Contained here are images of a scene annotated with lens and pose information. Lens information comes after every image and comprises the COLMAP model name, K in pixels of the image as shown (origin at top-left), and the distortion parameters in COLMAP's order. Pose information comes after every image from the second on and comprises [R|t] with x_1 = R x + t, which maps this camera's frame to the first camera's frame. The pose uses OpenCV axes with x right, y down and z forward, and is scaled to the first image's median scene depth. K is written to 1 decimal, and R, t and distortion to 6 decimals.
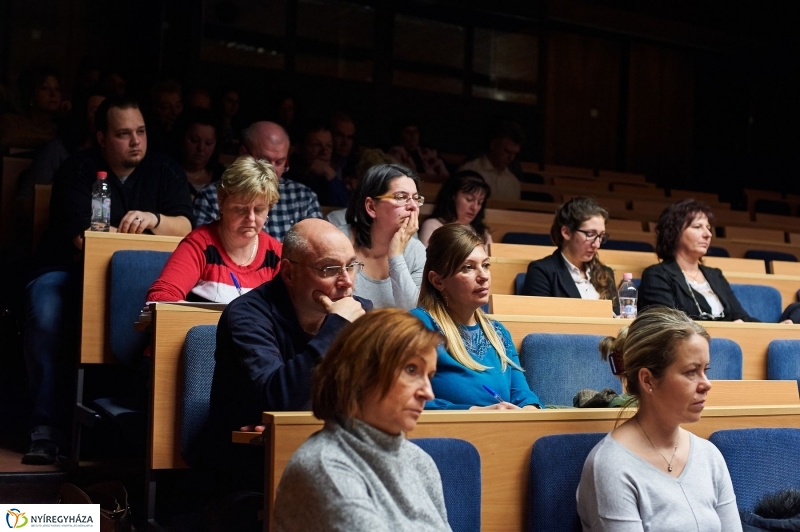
lens RADIAL K [[1161.4, 0, 400.0], [0, 1161.4, 266.0], [0, 0, 1]] dist [-0.297539, 1.349900]
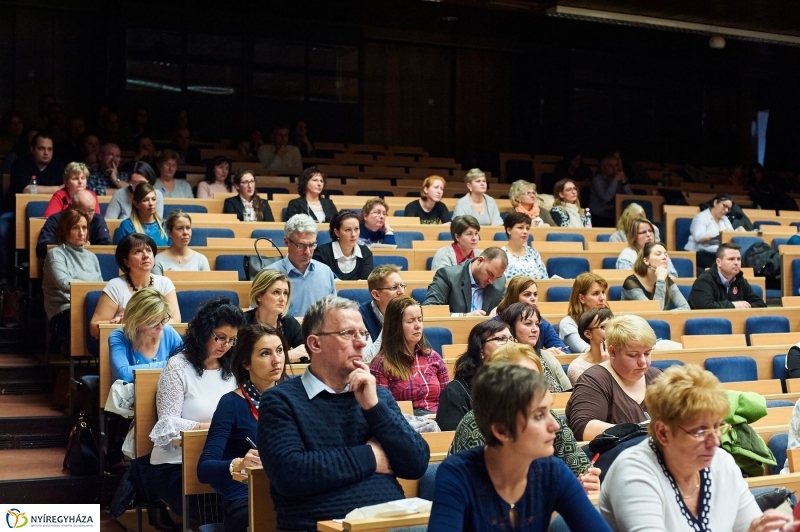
lens RADIAL K [[1161.4, 0, 400.0], [0, 1161.4, 266.0], [0, 0, 1]] dist [-0.297539, 1.349900]
pose [[0.997782, -0.037854, -0.054757, 0.520878], [0.039452, 0.998818, 0.028410, 0.066982], [0.053617, -0.030507, 0.998095, -1.076444]]
